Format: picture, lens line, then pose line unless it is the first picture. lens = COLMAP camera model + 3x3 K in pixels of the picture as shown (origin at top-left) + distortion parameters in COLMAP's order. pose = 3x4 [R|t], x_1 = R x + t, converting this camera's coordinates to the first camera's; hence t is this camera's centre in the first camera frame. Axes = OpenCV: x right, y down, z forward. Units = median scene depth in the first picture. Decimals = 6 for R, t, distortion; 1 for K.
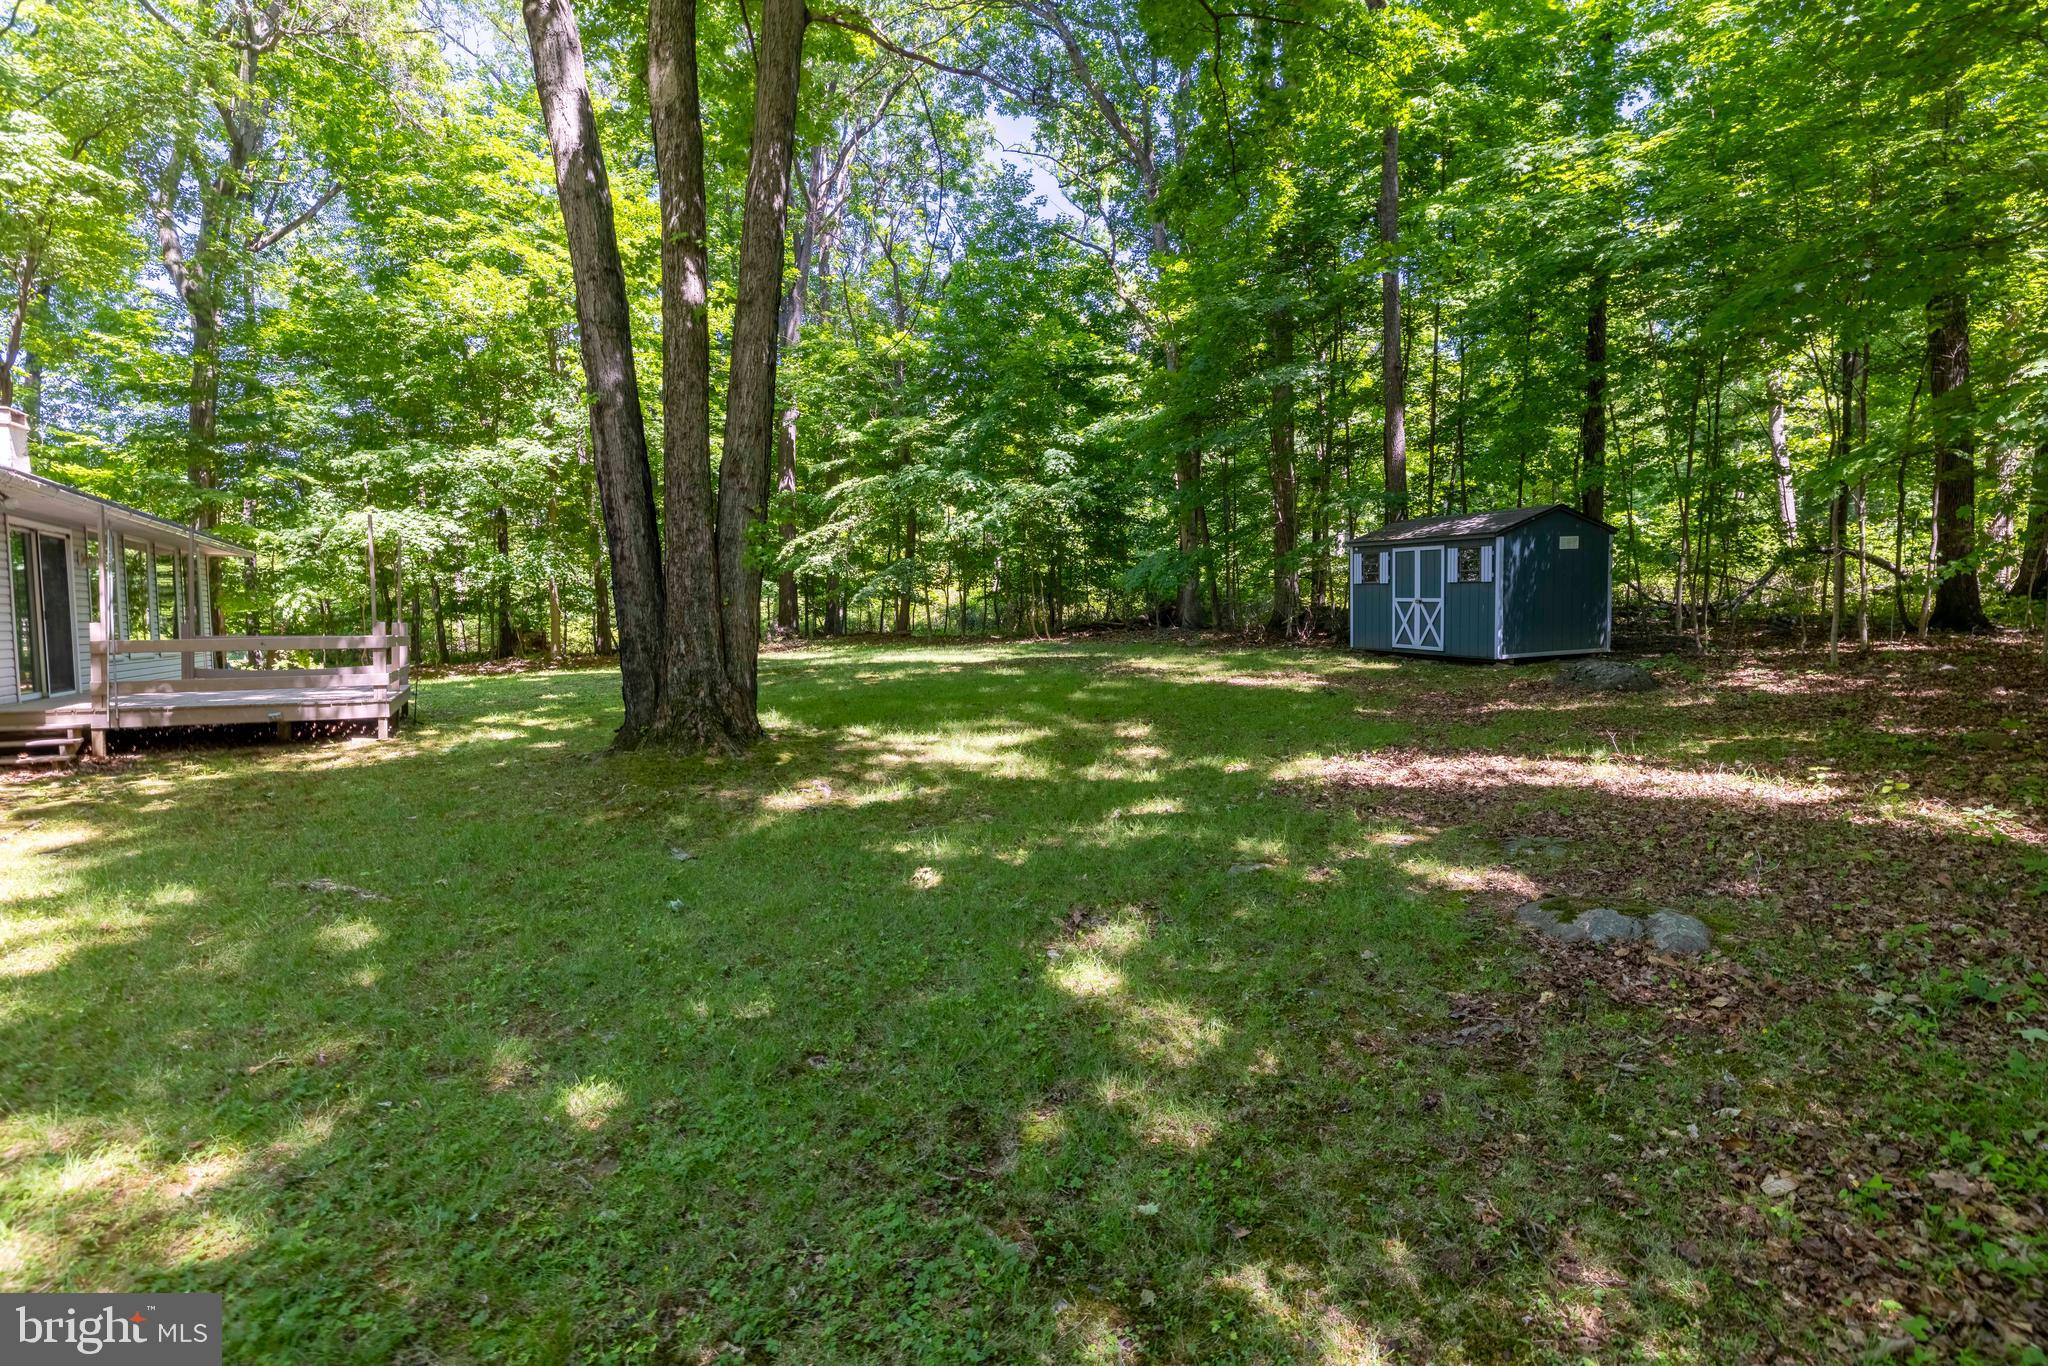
lens RADIAL K [[996.1, 0, 1024.0], [0, 996.1, 683.0], [0, 0, 1]] dist [-0.000266, -0.000020]
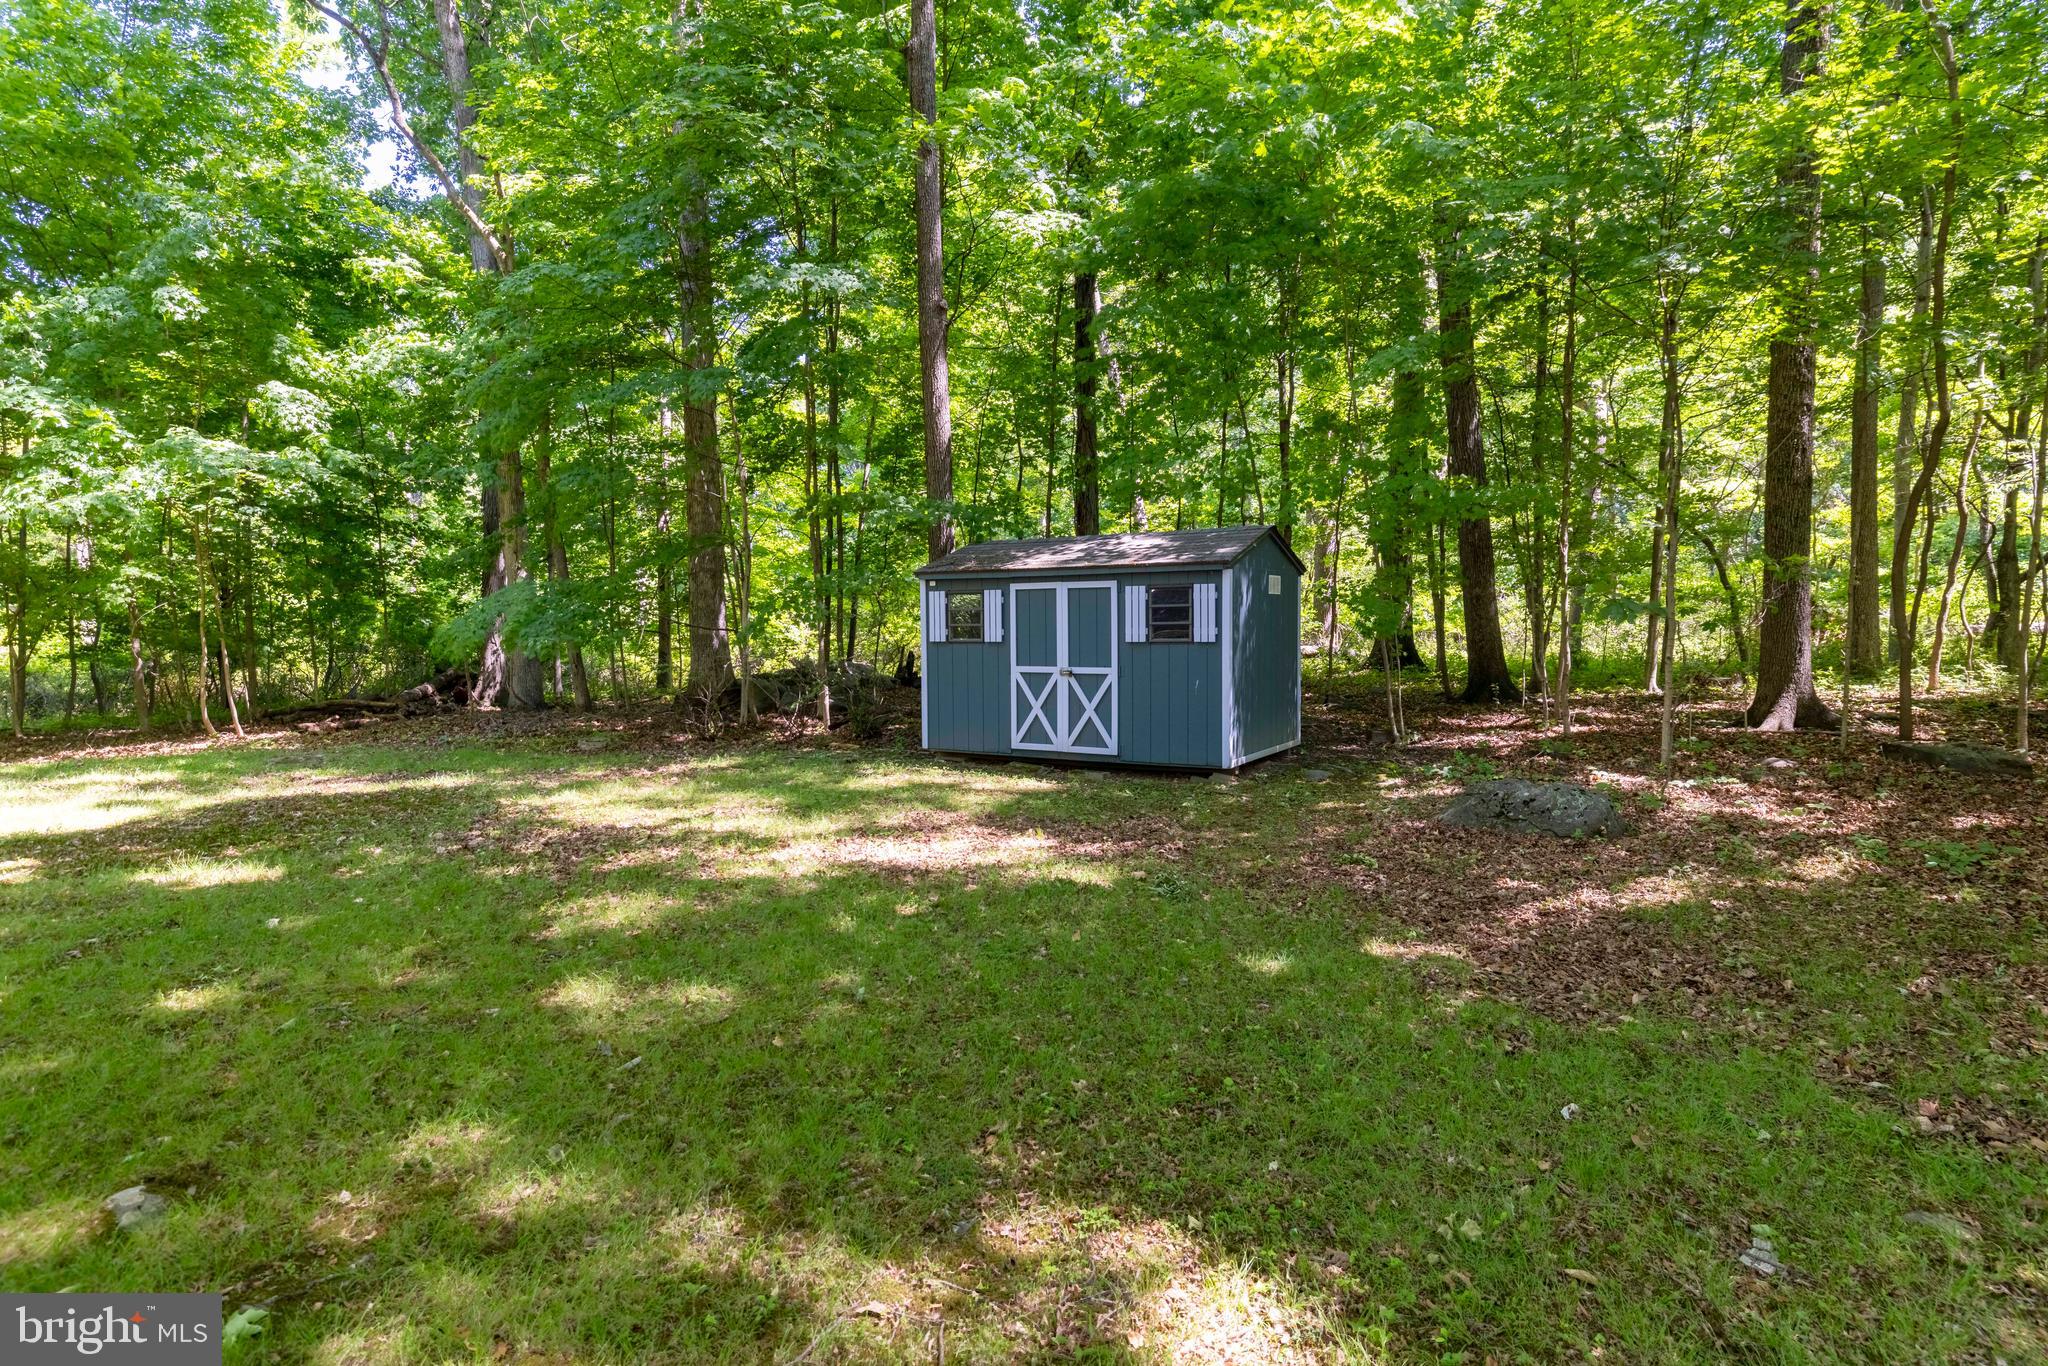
lens RADIAL K [[1077.0, 0, 1024.0], [0, 1077.0, 683.0], [0, 0, 1]] dist [-0.000373, -0.000065]
pose [[0.766752, -0.012496, 0.641821, -0.040176], [0.049855, 0.997950, -0.040130, -0.050731], [-0.640004, 0.062768, 0.765803, 0.517814]]
